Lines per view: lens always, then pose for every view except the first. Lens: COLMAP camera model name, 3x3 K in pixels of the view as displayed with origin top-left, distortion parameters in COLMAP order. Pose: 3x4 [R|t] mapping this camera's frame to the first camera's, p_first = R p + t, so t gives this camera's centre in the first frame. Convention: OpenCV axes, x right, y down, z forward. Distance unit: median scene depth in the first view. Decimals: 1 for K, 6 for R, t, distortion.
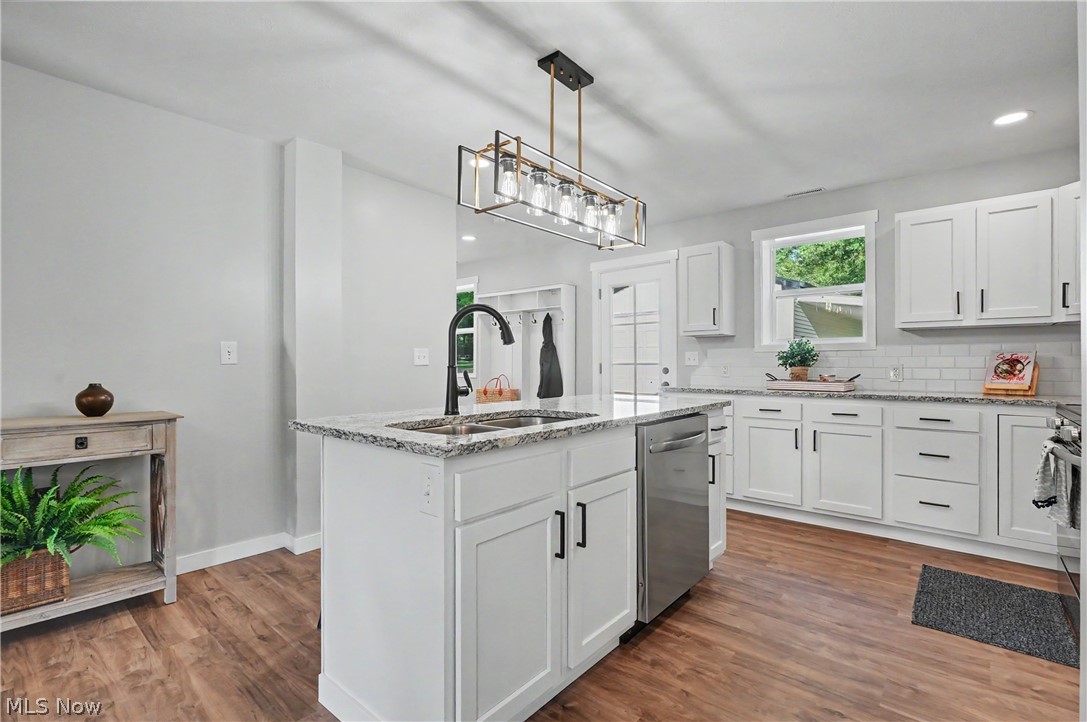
lens RADIAL K [[497.5, 0, 543.5], [0, 497.5, 361.0], [0, 0, 1]] dist [-0.007748, 0.000317]
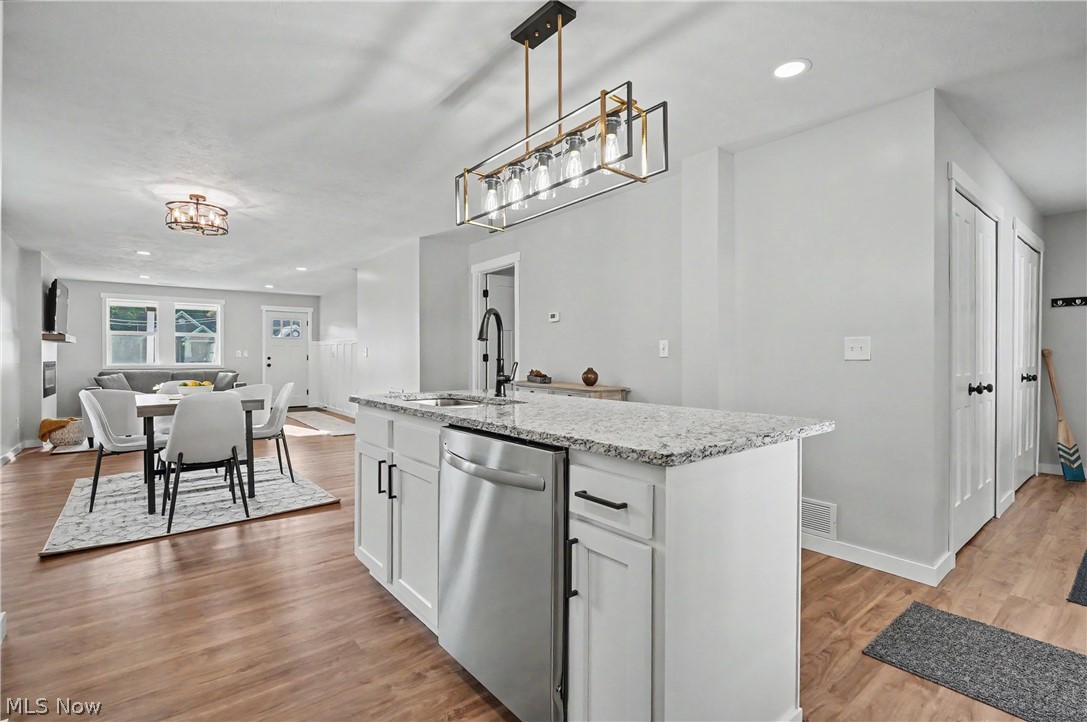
lens RADIAL K [[500.0, 0, 541.8], [0, 500.0, 358.3], [0, 0, 1]] dist [-0.004695, -0.000240]
pose [[-0.182366, 0.003591, -0.983224, 0.674730], [0.002699, 0.999991, 0.003151, 0.003382], [0.983227, -0.002079, -0.182374, 0.852917]]
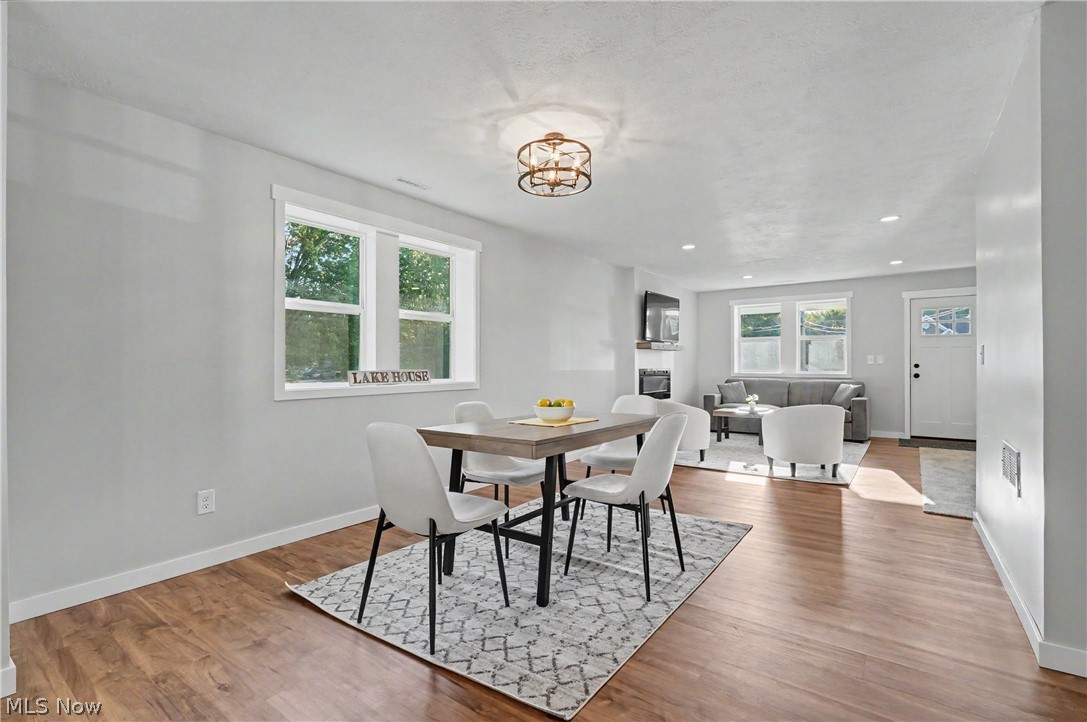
lens RADIAL K [[494.1, 0, 543.3], [0, 494.1, 364.2], [0, 0, 1]] dist [-0.009104, 0.000233]
pose [[-0.997504, 0.001907, -0.070585, -0.401381], [0.001988, 0.999997, -0.001079, 0.000101], [0.070583, -0.001217, -0.997505, 0.623603]]
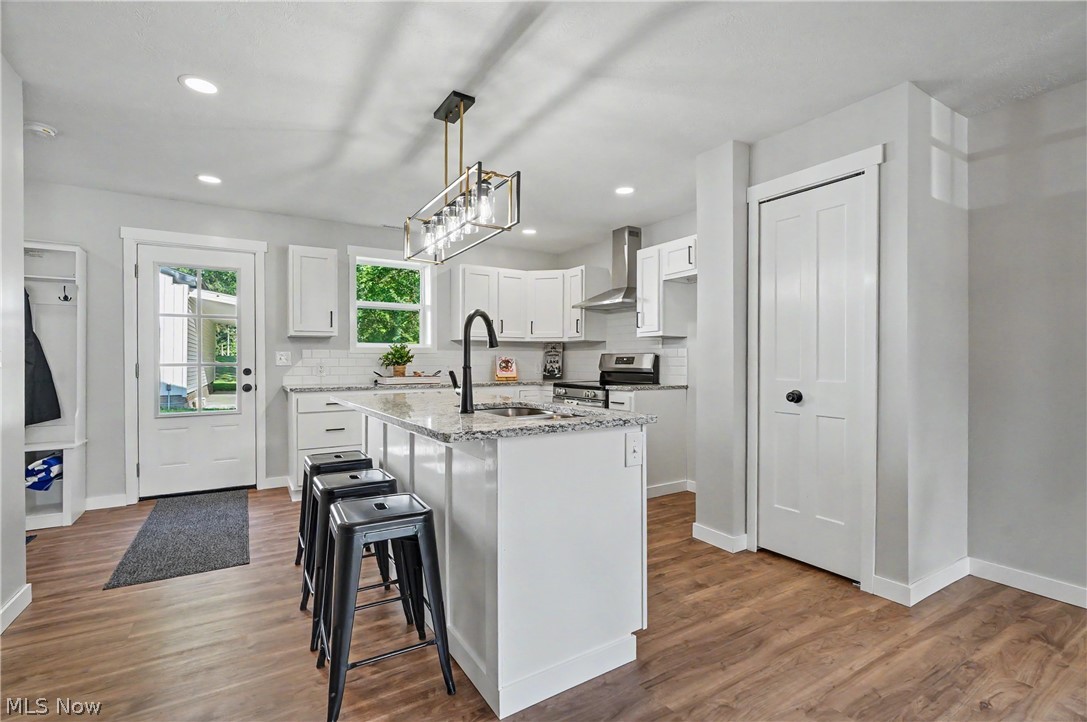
lens RADIAL K [[494.1, 0, 543.3], [0, 494.1, 364.2], [0, 0, 1]] dist [-0.009104, 0.000233]
pose [[0.300674, -0.005628, 0.953710, -0.715143], [-0.002237, 0.999976, 0.006606, -0.001527], [-0.953724, -0.004119, 0.300654, 0.339028]]
